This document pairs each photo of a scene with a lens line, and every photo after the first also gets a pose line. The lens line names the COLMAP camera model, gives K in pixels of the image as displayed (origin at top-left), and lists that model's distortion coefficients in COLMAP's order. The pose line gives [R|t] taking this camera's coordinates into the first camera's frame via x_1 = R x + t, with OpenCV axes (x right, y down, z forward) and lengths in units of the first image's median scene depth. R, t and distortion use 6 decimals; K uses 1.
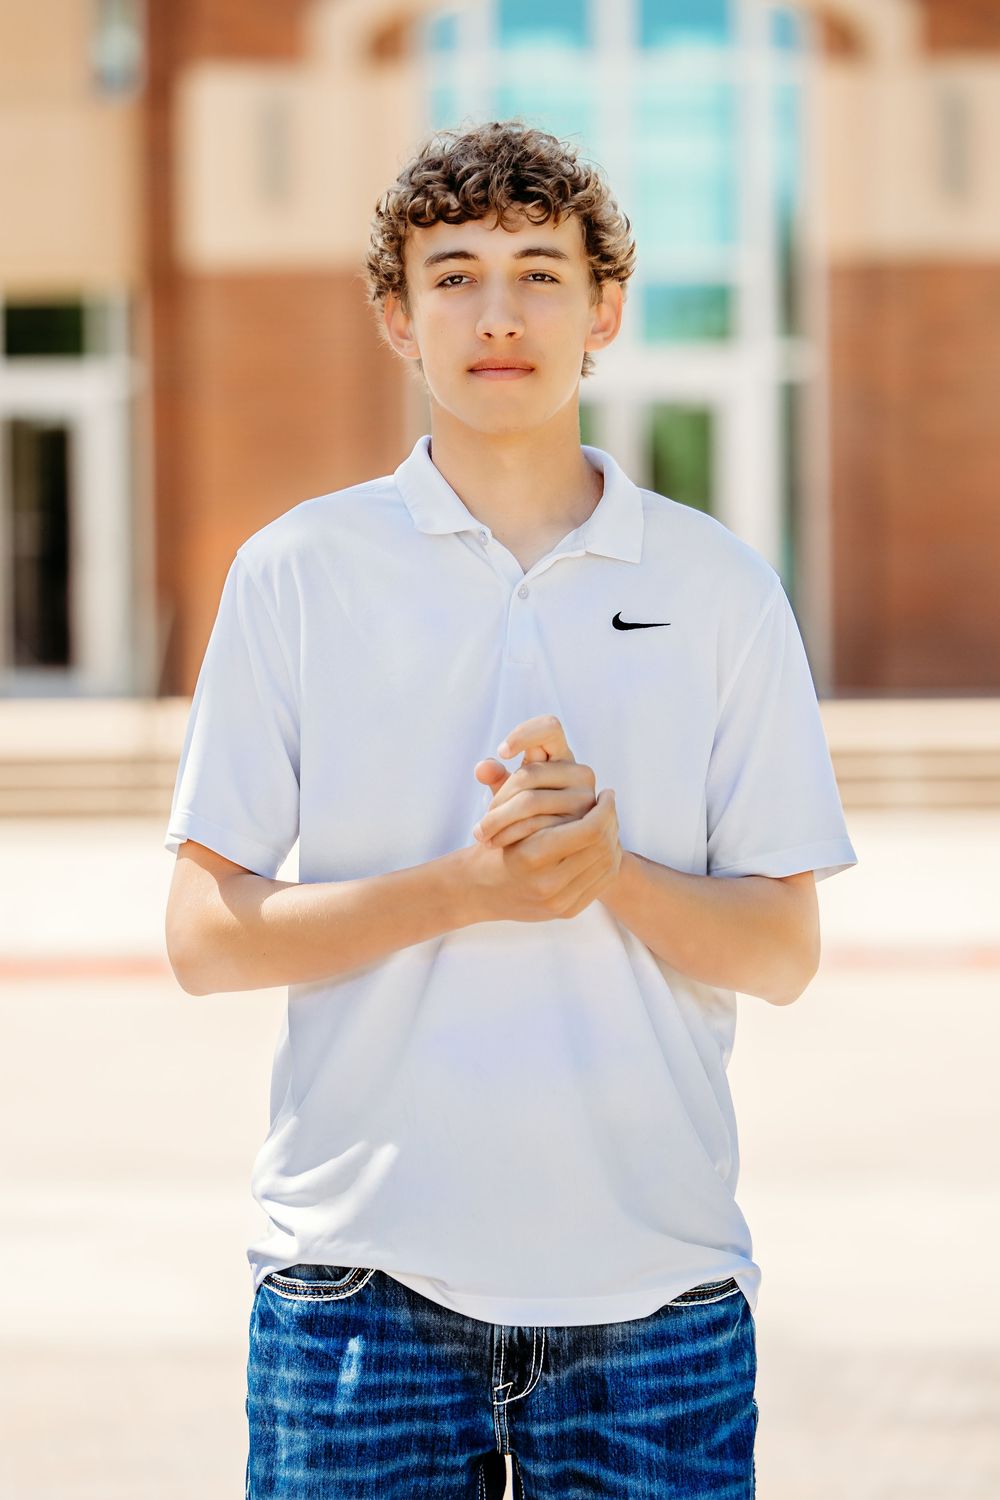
lens RADIAL K [[5554.5, 0, 497.2], [0, 5554.5, 747.1], [0, 0, 1]] dist [-0.560046, 0.000000]
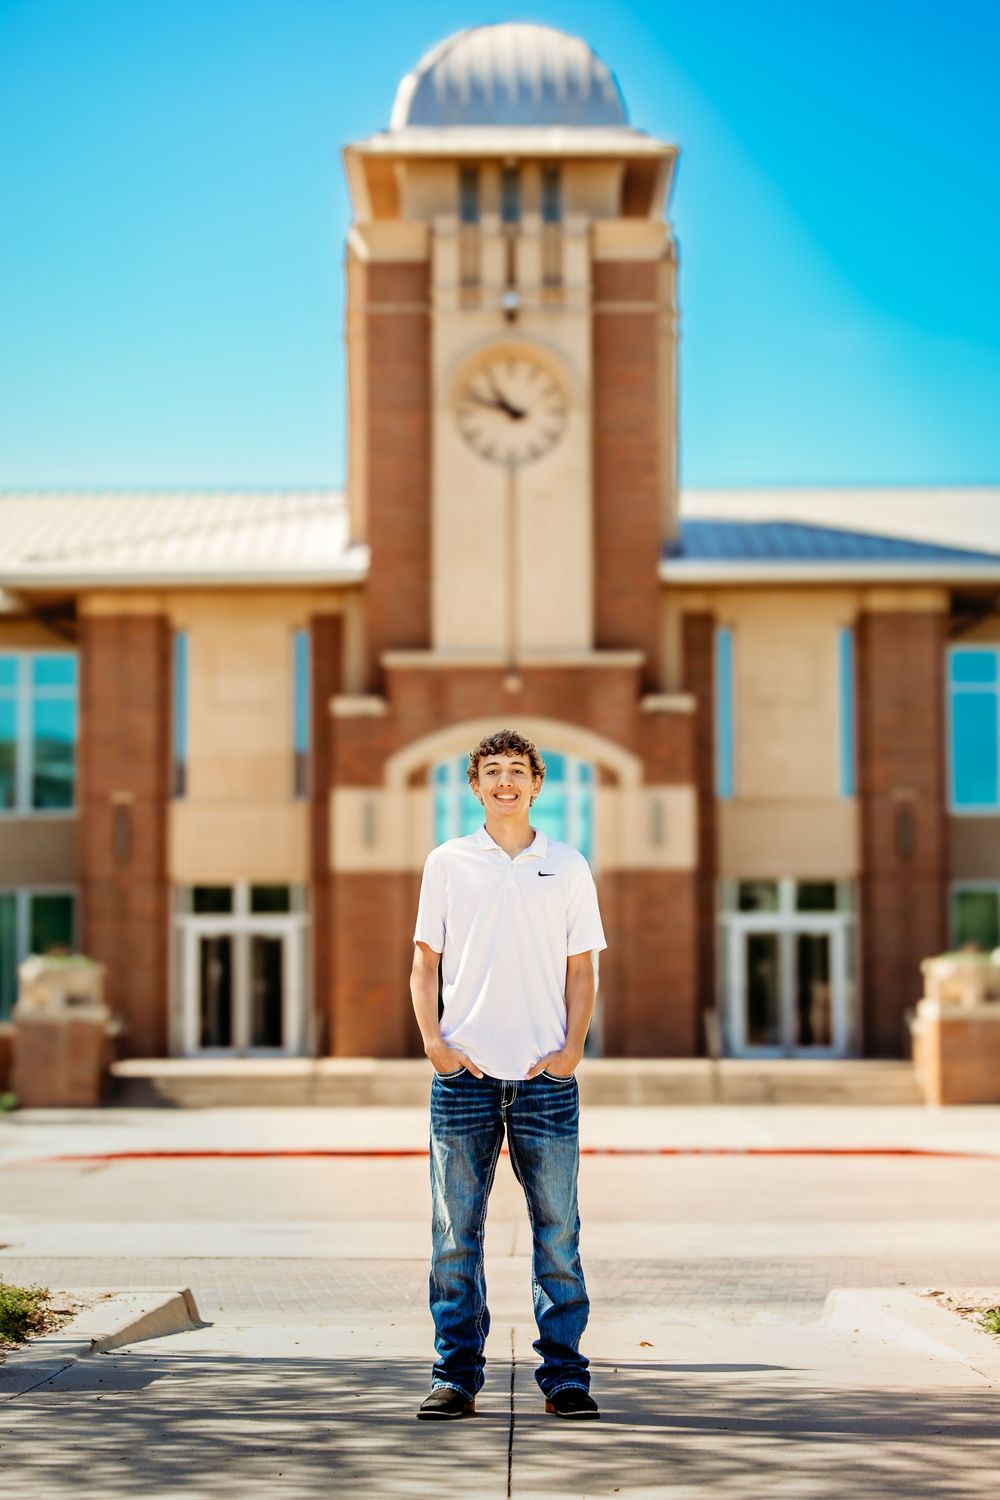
lens RADIAL K [[3030.1, 0, 499.0], [0, 3030.1, 751.0], [0, 0, 1]] dist [-0.393782, 0.000000]
pose [[0.999647, 0.007932, 0.025338, -0.050314], [-0.003751, 0.986951, -0.160976, 0.199057], [-0.026284, 0.160824, 0.986633, -0.821773]]
